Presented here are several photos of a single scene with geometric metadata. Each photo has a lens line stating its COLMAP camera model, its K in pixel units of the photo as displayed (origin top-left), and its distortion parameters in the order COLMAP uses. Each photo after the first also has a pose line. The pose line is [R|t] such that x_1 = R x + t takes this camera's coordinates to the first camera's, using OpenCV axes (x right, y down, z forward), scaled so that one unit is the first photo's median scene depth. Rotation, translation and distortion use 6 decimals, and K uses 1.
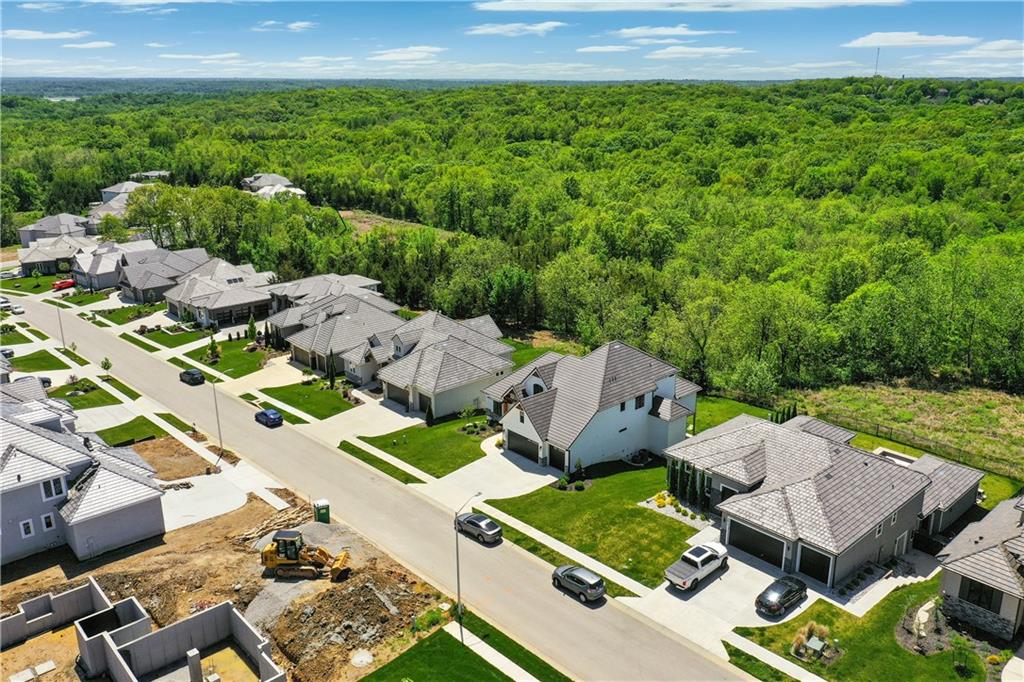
lens RADIAL K [[792.0, 0, 525.7], [0, 792.0, 340.5], [0, 0, 1]] dist [0.006185, 0.007034]
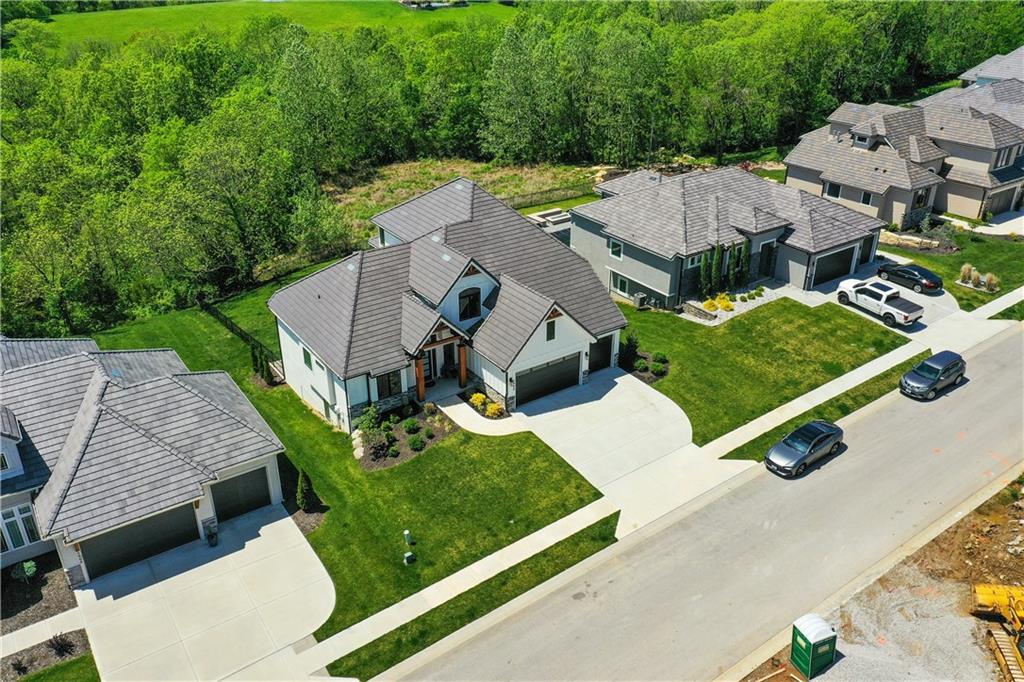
lens RADIAL K [[780.9, 0, 512.0], [0, 780.9, 341.0], [0, 0, 1]] dist [0.003014, 0.004442]
pose [[0.151777, -0.457038, 0.876401, -0.516580], [0.302740, 0.865555, 0.398953, -0.132374], [-0.940910, 0.204770, 0.269735, 0.896101]]
